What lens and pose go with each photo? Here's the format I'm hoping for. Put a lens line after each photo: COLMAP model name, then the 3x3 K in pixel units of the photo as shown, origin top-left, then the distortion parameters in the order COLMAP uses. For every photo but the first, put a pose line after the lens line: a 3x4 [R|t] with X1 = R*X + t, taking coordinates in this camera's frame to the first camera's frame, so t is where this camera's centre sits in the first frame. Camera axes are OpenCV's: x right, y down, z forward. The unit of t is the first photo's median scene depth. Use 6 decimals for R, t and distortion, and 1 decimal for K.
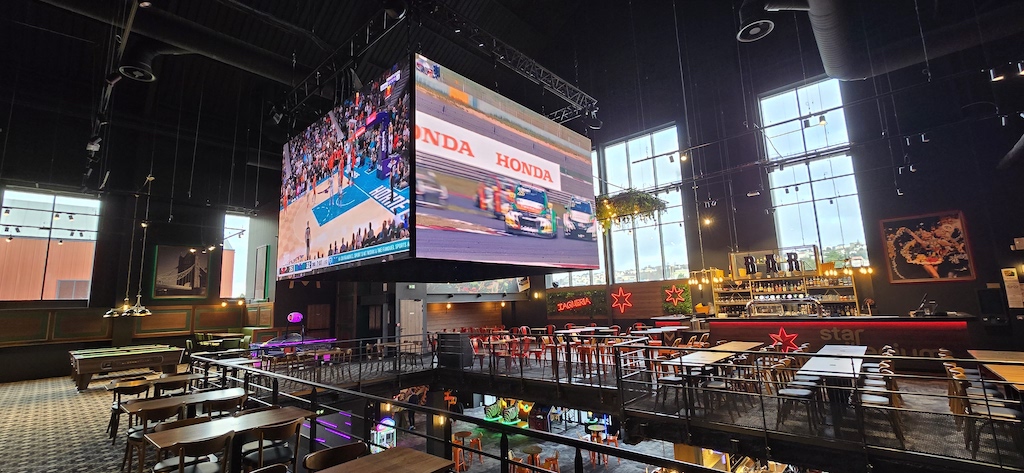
lens RADIAL K [[415.8, 0, 512.0], [0, 415.8, 236.5], [0, 0, 1]] dist [-0.000330, -0.000188]
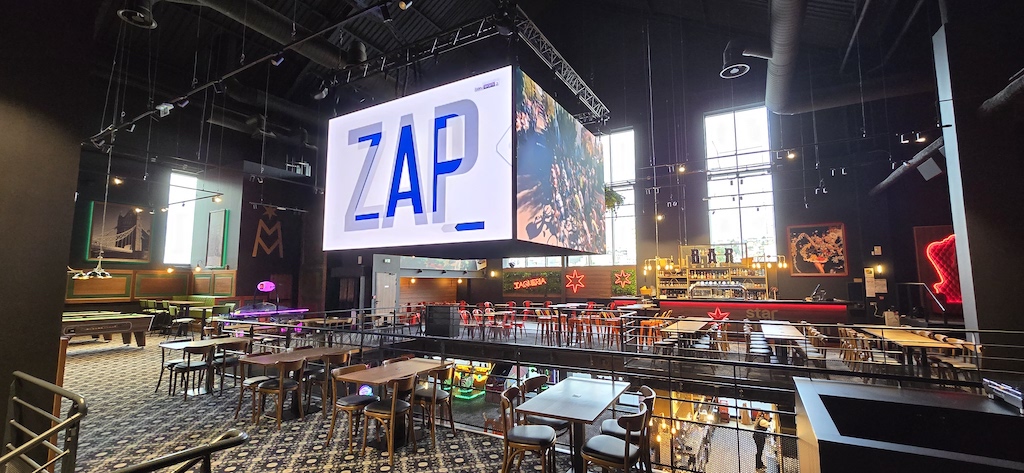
lens RADIAL K [[415.8, 0, 512.0], [0, 415.8, 236.5], [0, 0, 1]] dist [-0.000330, -0.000188]
pose [[0.977034, 0.058266, 0.204963, -0.174783], [-0.068191, 0.996801, 0.041694, -0.002864], [-0.201878, -0.054713, 0.977881, -0.067699]]
